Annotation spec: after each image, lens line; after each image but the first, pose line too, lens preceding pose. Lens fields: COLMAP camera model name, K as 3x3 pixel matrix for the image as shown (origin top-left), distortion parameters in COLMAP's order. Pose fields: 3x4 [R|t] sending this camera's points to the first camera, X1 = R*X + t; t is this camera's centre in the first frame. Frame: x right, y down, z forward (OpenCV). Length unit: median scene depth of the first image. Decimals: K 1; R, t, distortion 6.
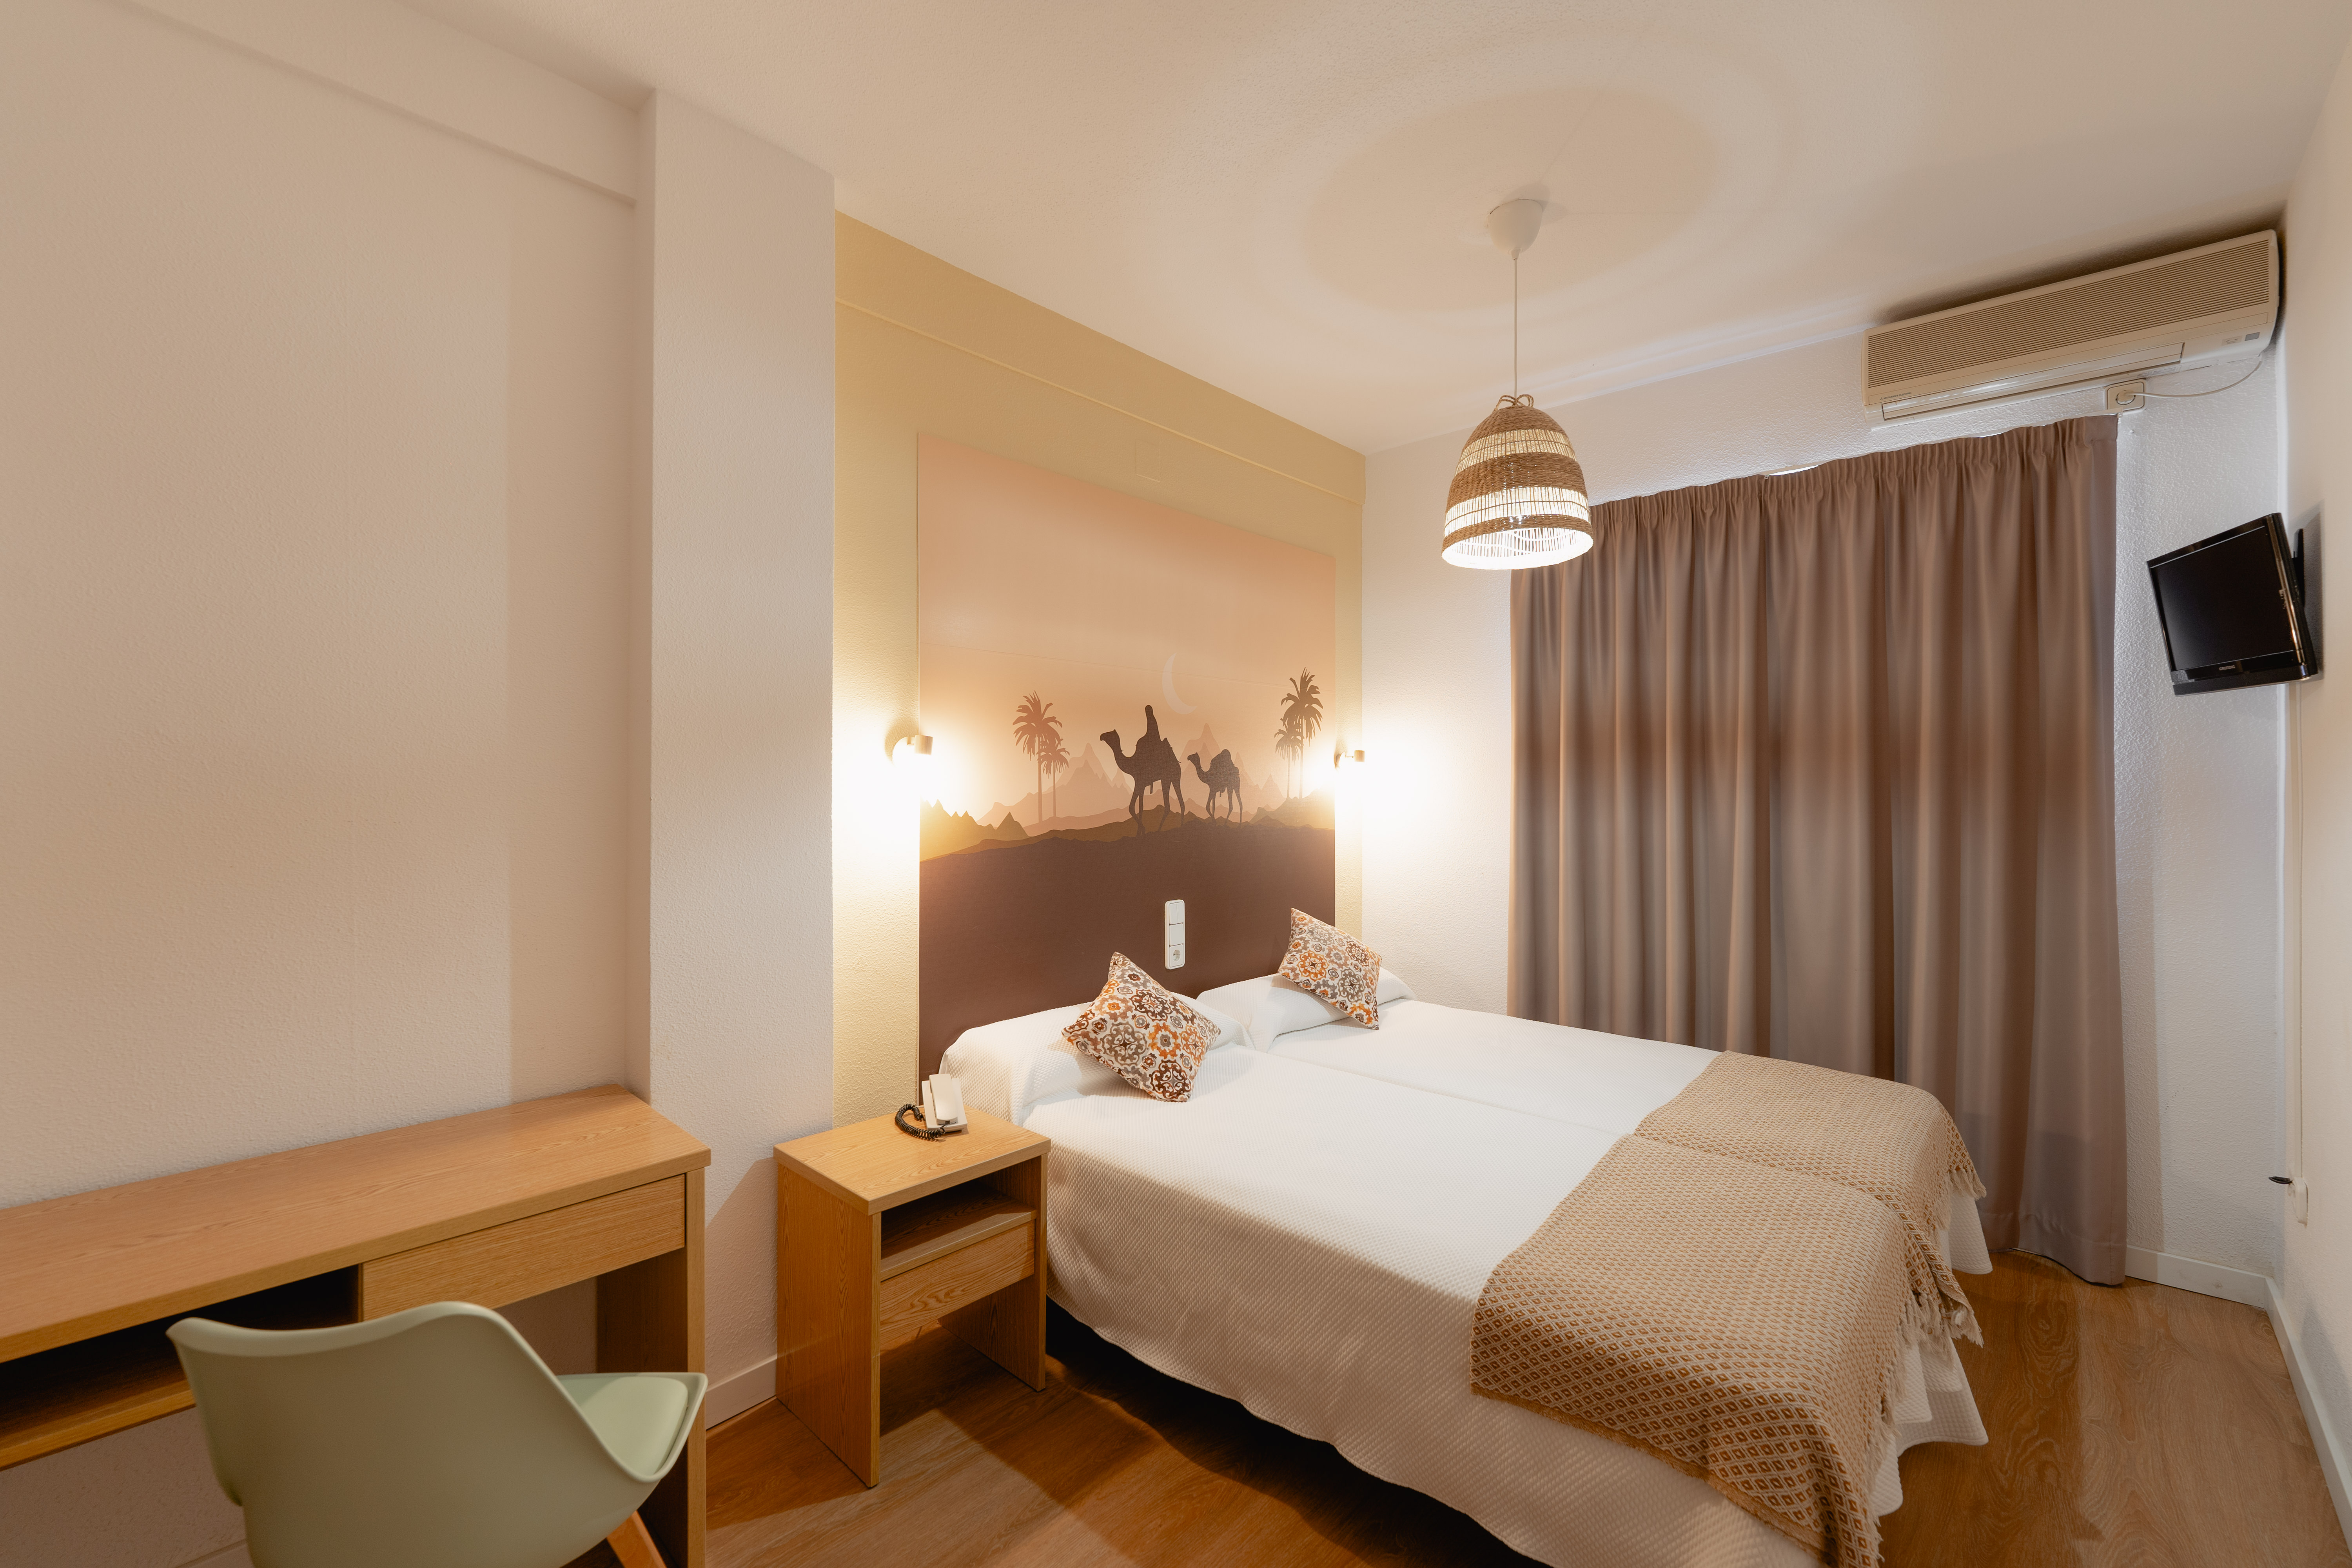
lens RADIAL K [[968.6, 0, 1175.9], [0, 968.6, 784.1], [0, 0, 1]] dist [-0.001321, -0.000020]
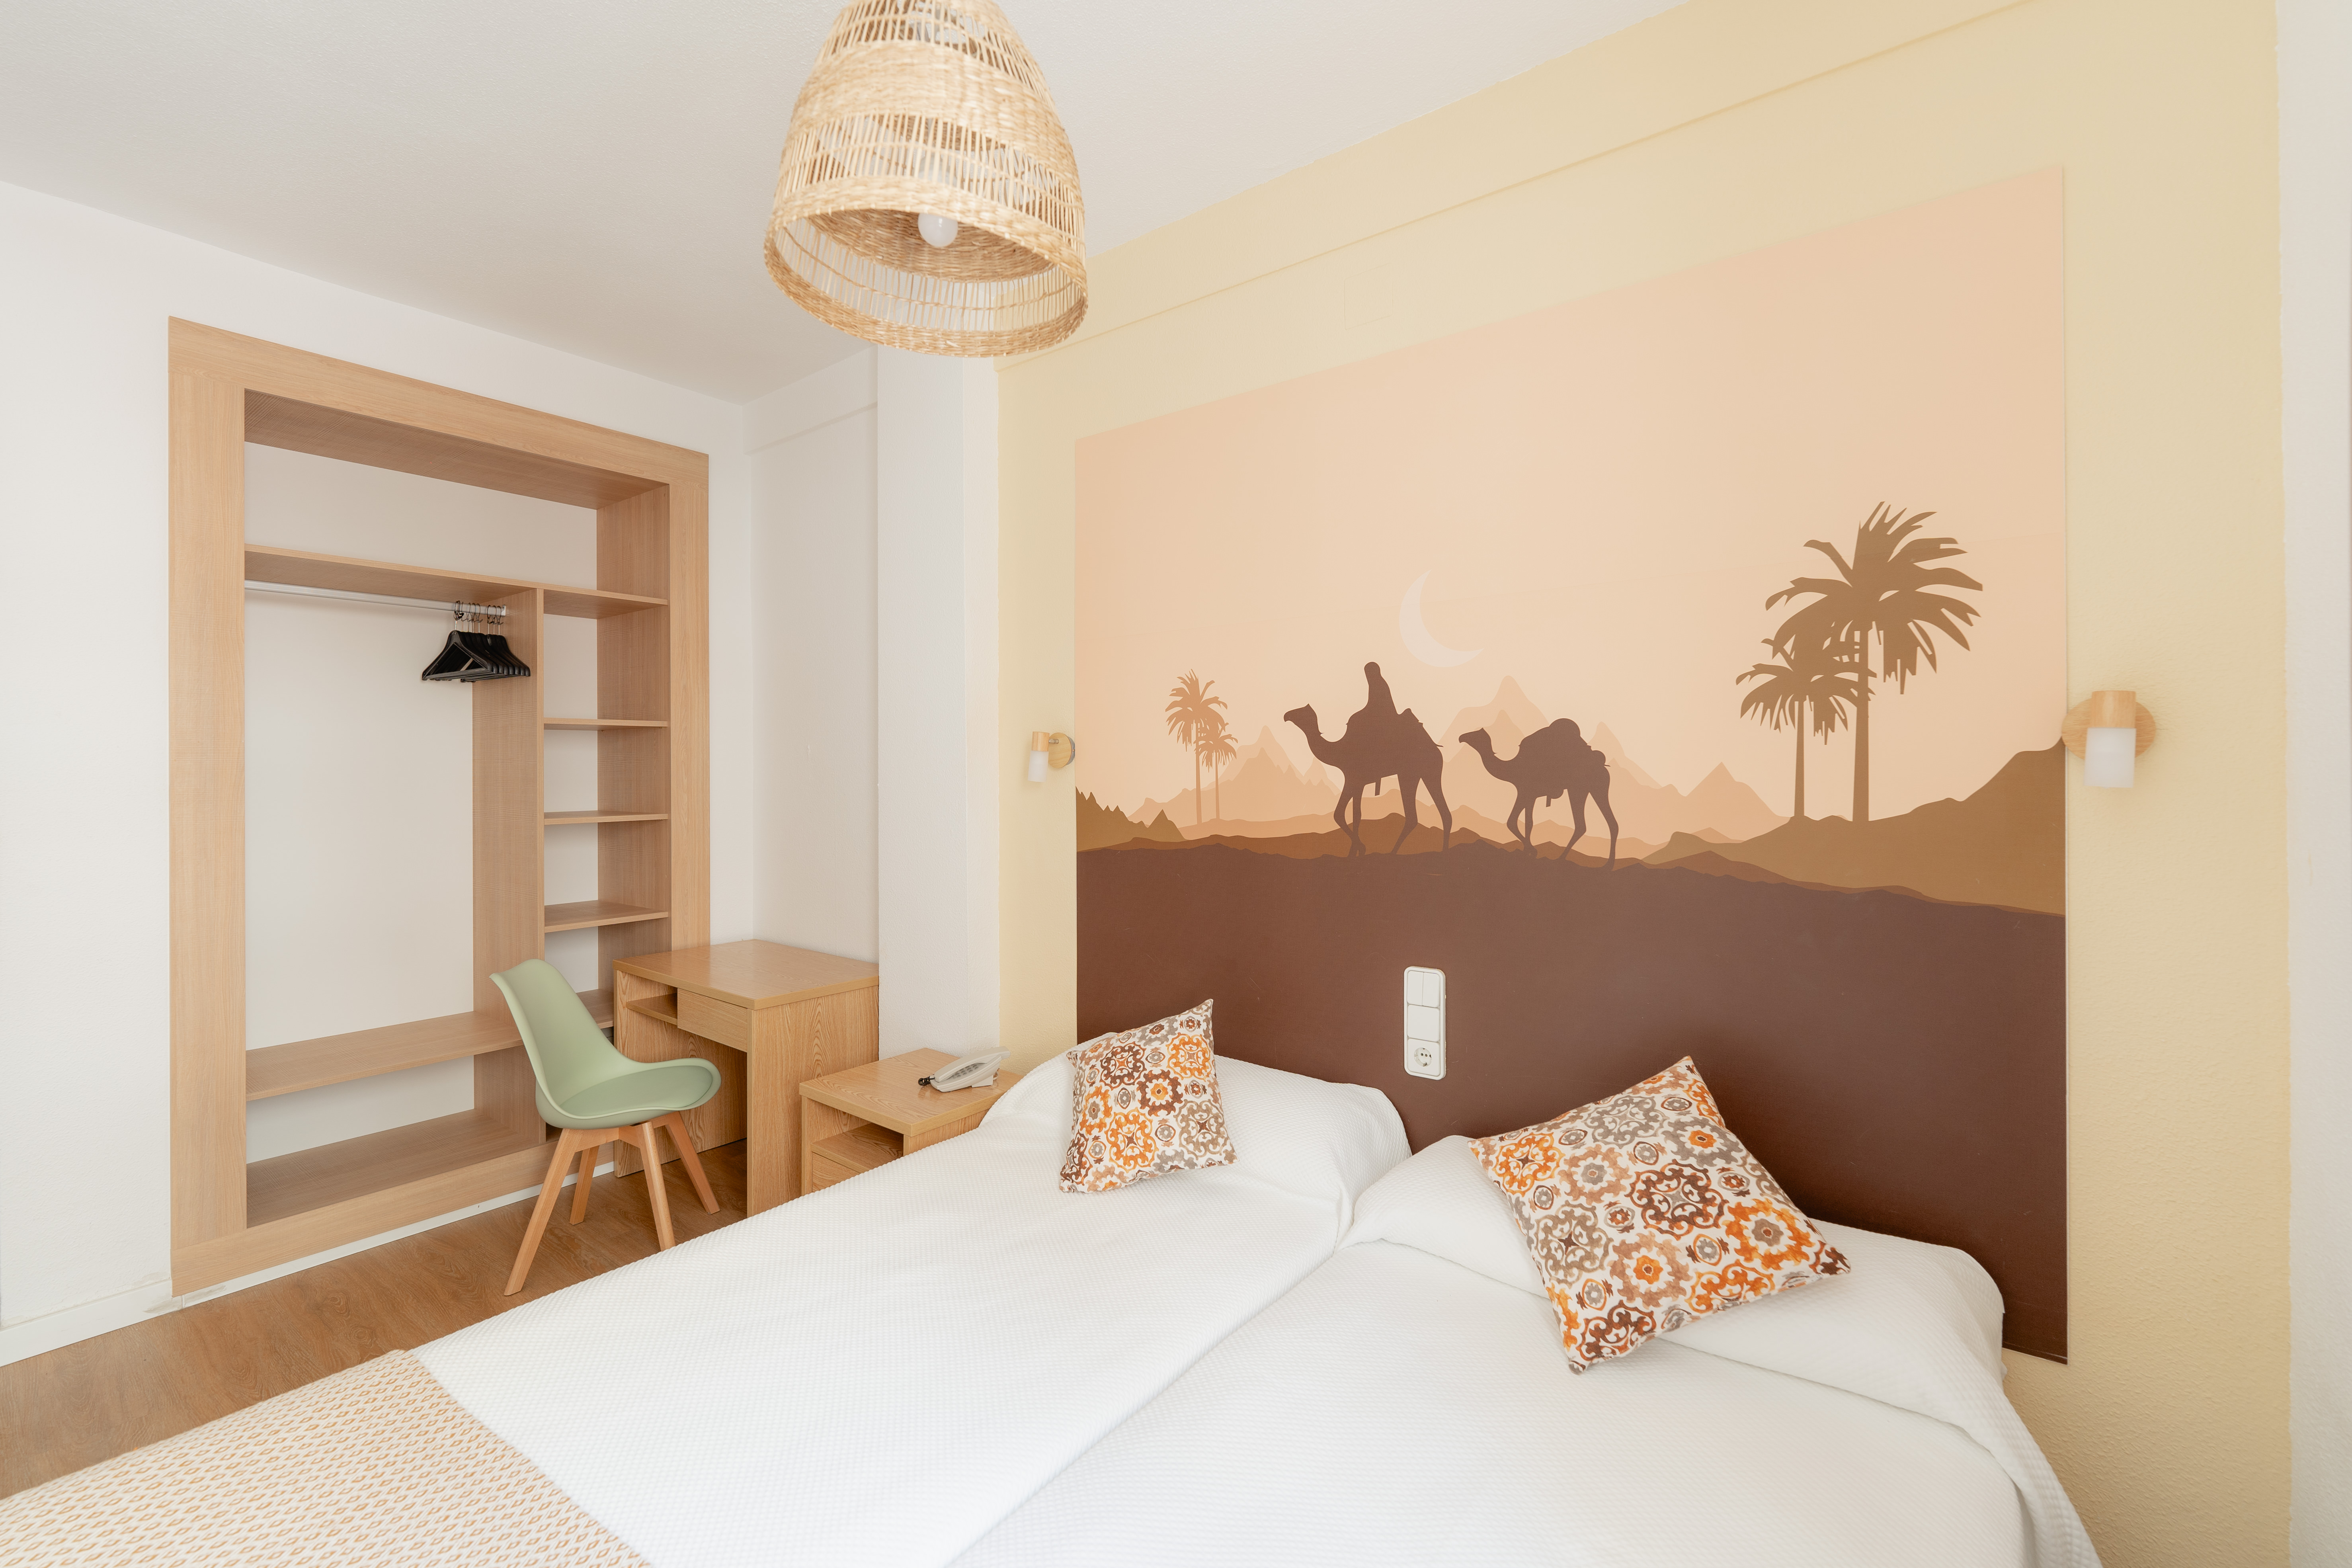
lens RADIAL K [[968.6, 0, 1177.0], [0, 968.6, 772.1], [0, 0, 1]] dist [-0.001321, -0.000020]
pose [[0.088770, 0.004716, -0.996041, 0.635525], [-0.005358, 0.999977, 0.004257, -0.008295], [0.996038, 0.004959, 0.088793, 0.825895]]
